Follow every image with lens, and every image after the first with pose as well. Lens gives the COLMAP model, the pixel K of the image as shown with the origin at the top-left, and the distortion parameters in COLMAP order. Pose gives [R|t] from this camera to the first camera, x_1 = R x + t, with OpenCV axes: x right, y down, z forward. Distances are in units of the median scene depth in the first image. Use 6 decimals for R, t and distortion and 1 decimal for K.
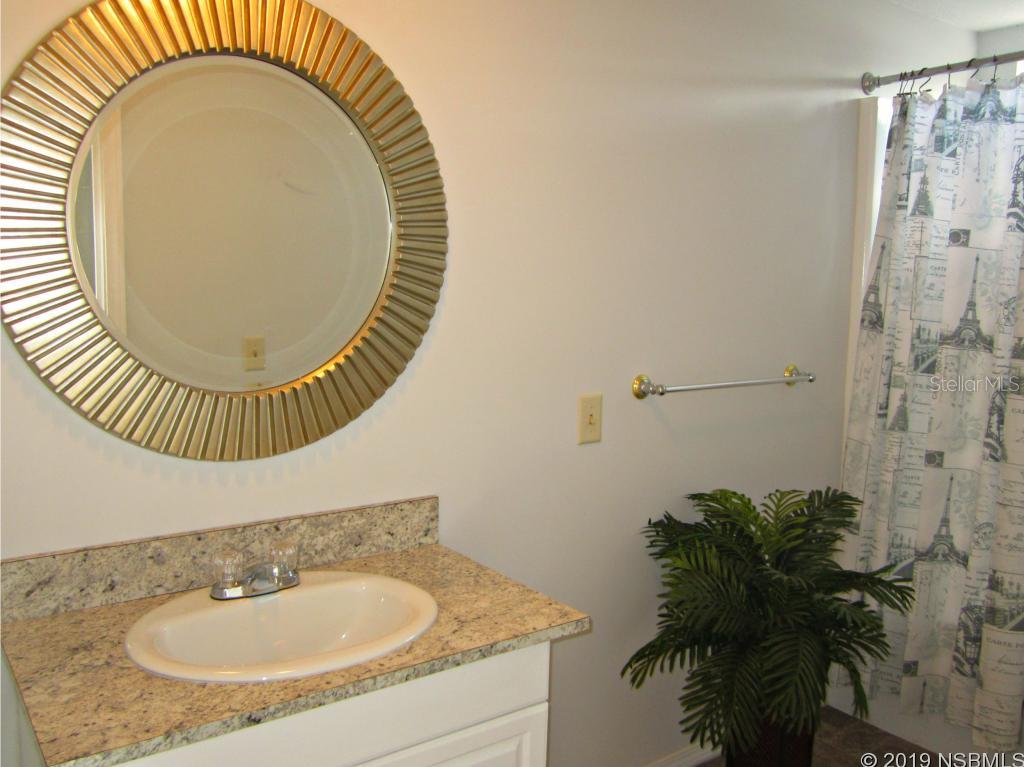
lens RADIAL K [[839.6, 0, 512.0], [0, 839.6, 383.5], [0, 0, 1]] dist [-0.047125, 0.010155]
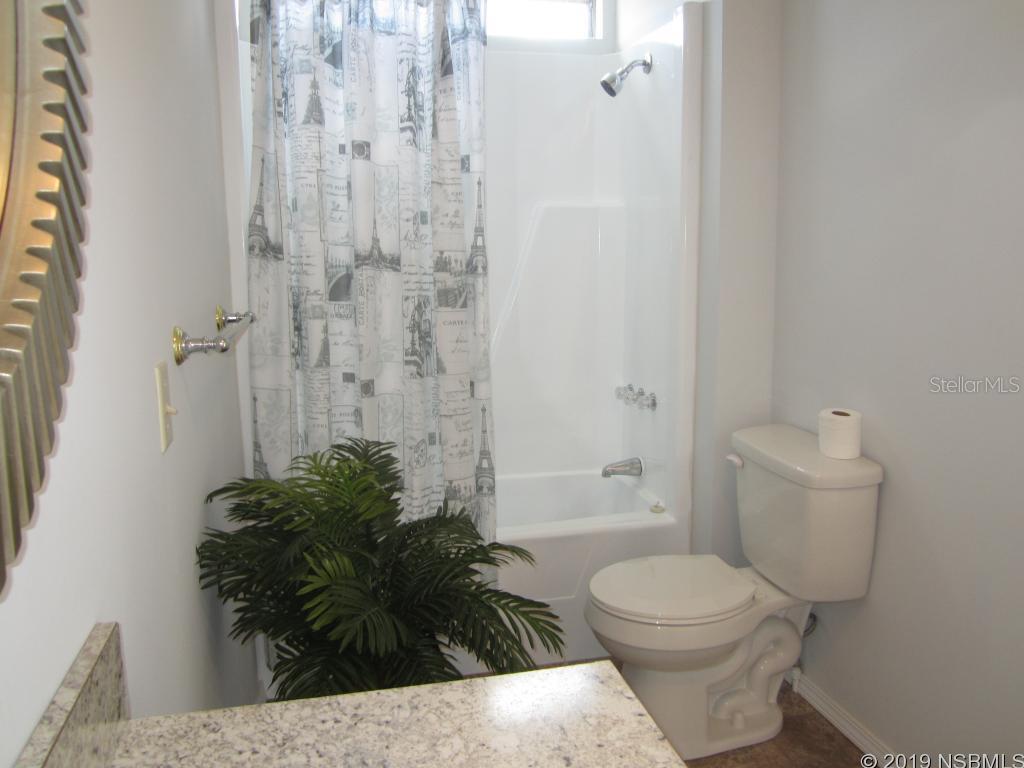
lens RADIAL K [[839.6, 0, 512.0], [0, 839.6, 384.0], [0, 0, 1]] dist [-0.047125, 0.010155]
pose [[0.410746, -0.173945, 0.895003, -0.273193], [0.136030, 0.982337, 0.128489, -0.013897], [-0.901545, 0.068971, 0.427153, 0.442206]]
